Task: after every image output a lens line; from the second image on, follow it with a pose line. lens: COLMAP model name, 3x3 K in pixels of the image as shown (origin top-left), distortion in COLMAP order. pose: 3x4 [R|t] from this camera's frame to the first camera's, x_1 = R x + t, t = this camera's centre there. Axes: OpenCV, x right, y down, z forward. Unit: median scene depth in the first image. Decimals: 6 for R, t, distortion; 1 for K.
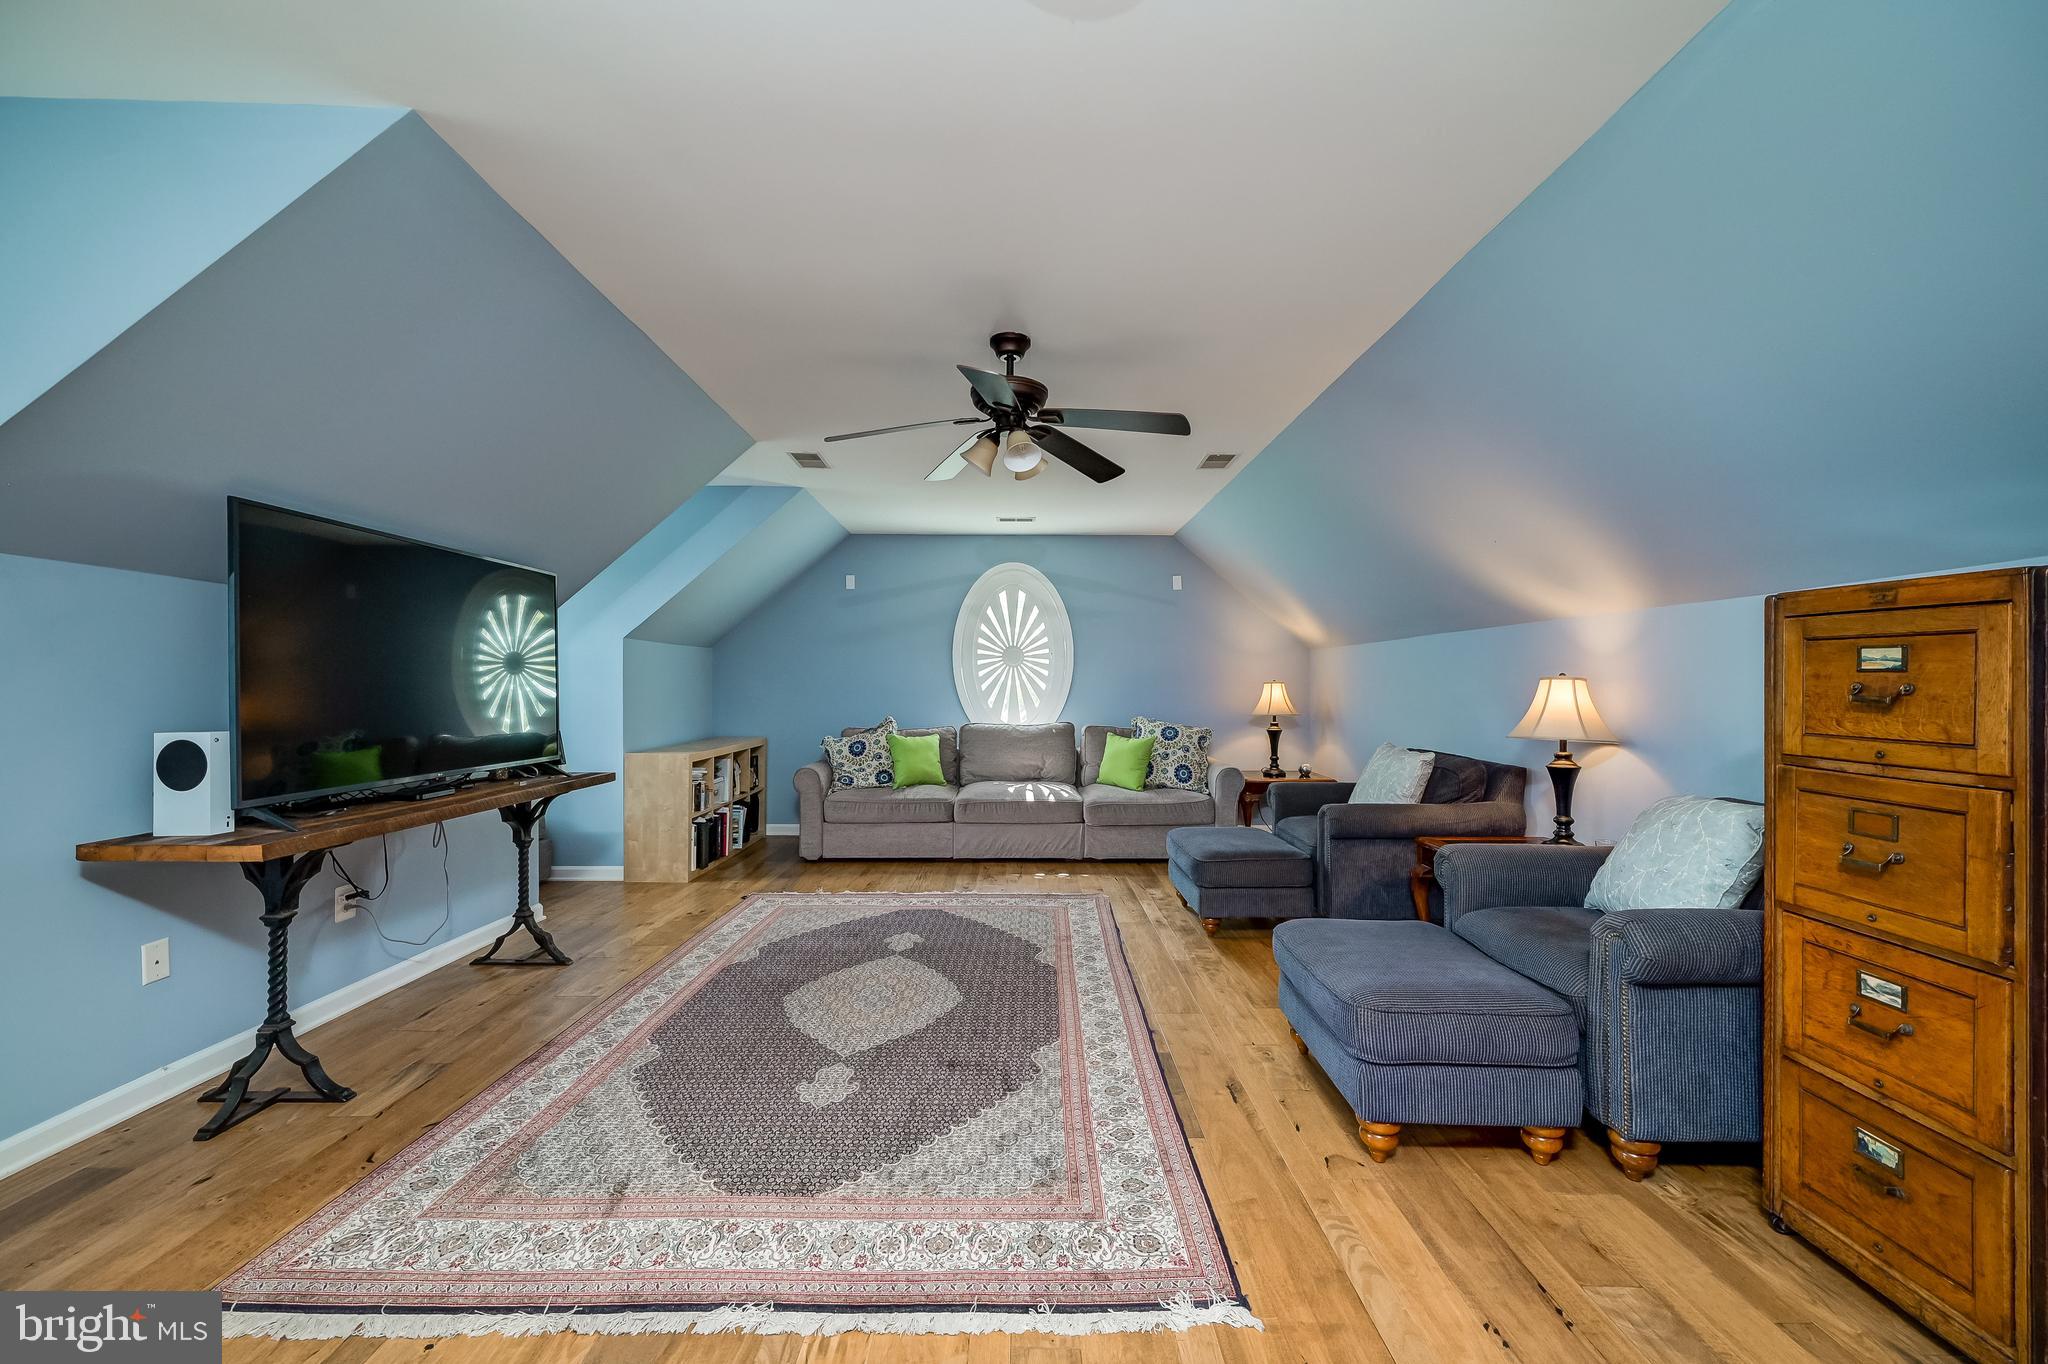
lens RADIAL K [[790.8, 0, 1026.8], [0, 790.8, 693.7], [0, 0, 1]] dist [0.002246, 0.000146]
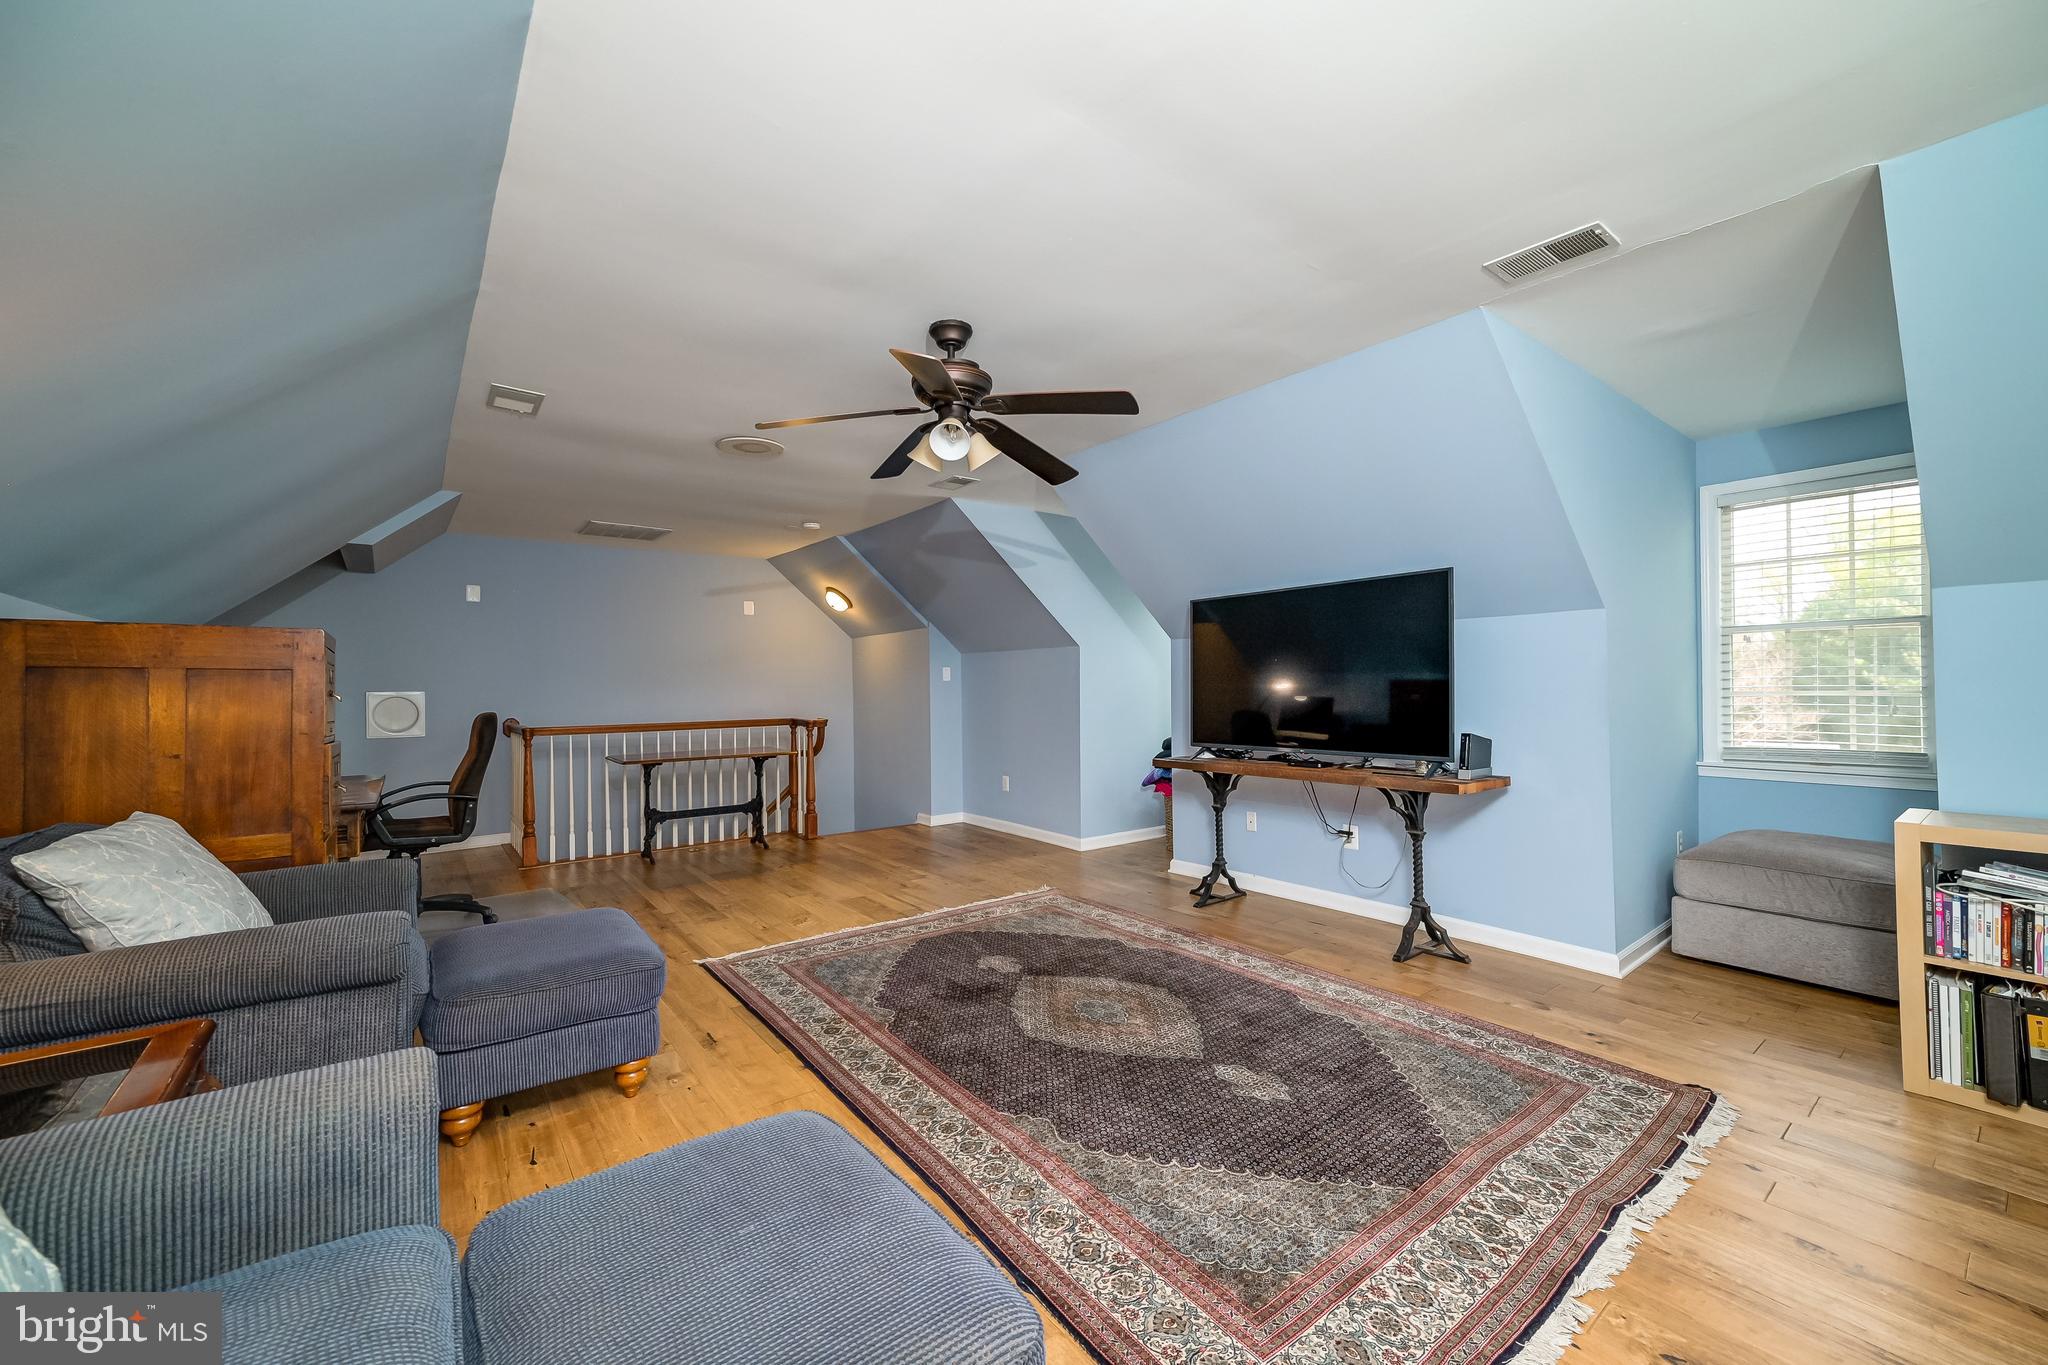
lens RADIAL K [[790.8, 0, 1026.8], [0, 790.8, 694.2], [0, 0, 1]] dist [0.002246, 0.000146]
pose [[-0.794611, 0.004415, -0.607103, 0.503602], [-0.001060, 0.999962, 0.008659, -0.009383], [0.607118, 0.007524, -0.794576, 1.863108]]
